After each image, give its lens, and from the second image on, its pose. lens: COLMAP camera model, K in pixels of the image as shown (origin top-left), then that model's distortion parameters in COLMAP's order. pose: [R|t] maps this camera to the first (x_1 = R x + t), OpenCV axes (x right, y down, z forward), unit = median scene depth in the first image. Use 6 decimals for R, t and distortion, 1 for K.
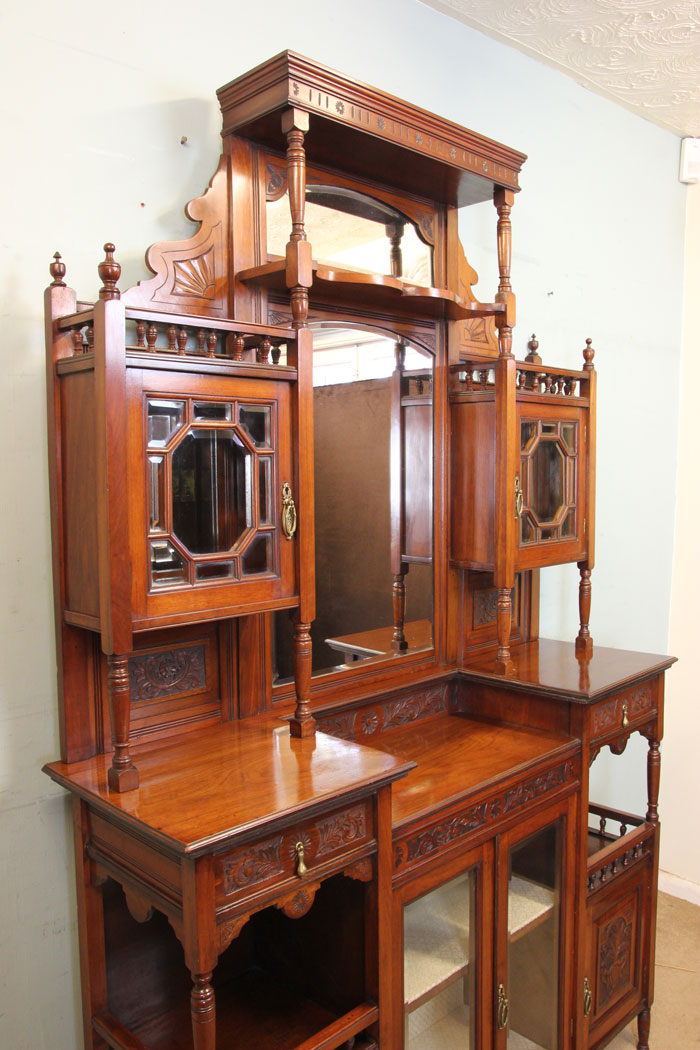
lens RADIAL K [[827.9, 0, 349.3], [0, 827.9, 526.9], [0, 0, 1]] dist [-0.111794, 0.058321]
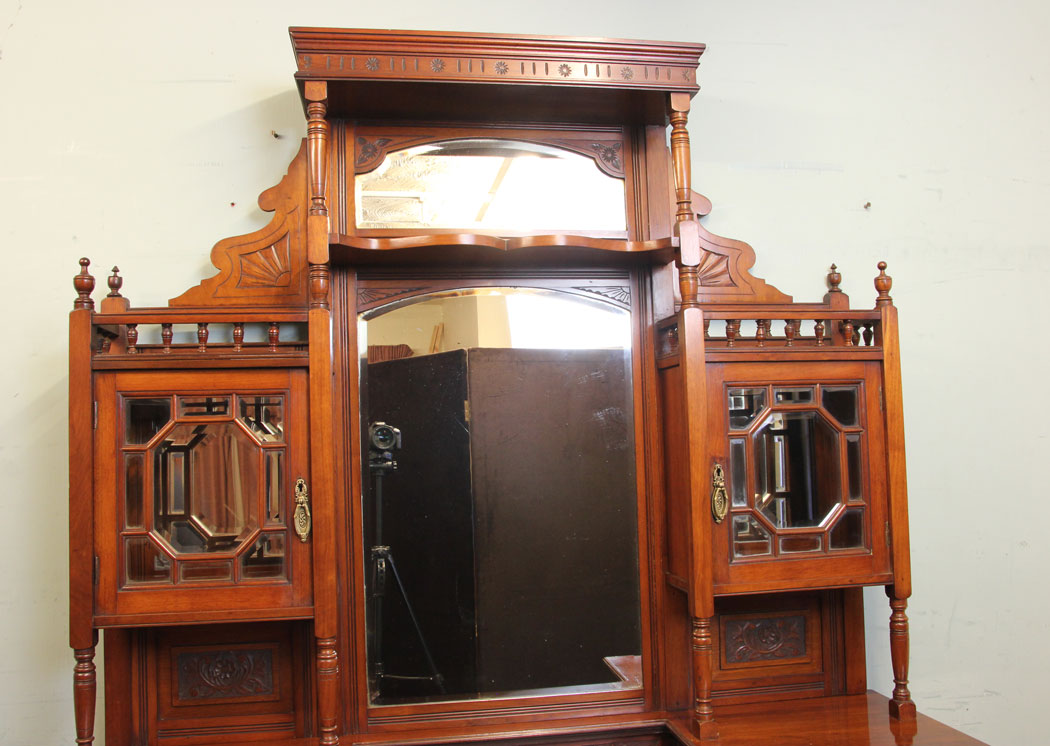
lens RADIAL K [[886.8, 0, 540.3], [0, 886.8, 375.6], [0, 0, 1]] dist [-0.112531, 0.069790]
pose [[0.824078, -0.056574, -0.563644, 0.624546], [-0.020235, 0.991425, -0.129098, -0.042219], [0.566114, 0.117792, 0.815867, 0.314231]]
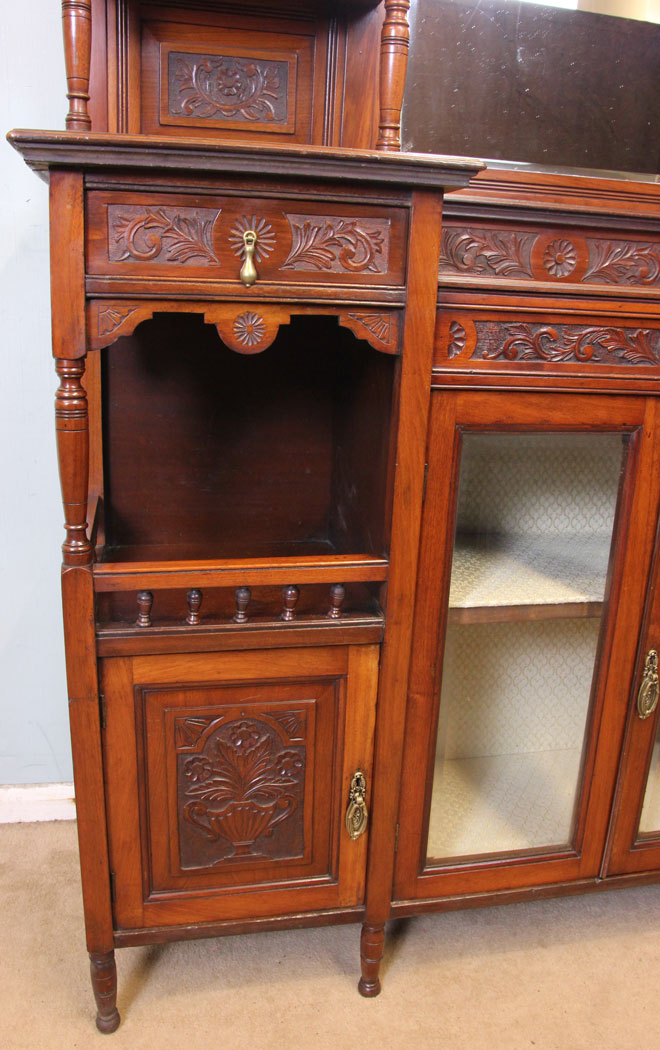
lens RADIAL K [[864.5, 0, 336.4], [0, 864.5, 544.4], [0, 0, 1]] dist [-0.095700, 0.031980]
pose [[0.844746, 0.202695, -0.495296, 0.299573], [-0.086126, 0.964925, 0.247995, 0.349673], [0.528191, -0.166835, 0.832574, 0.324166]]
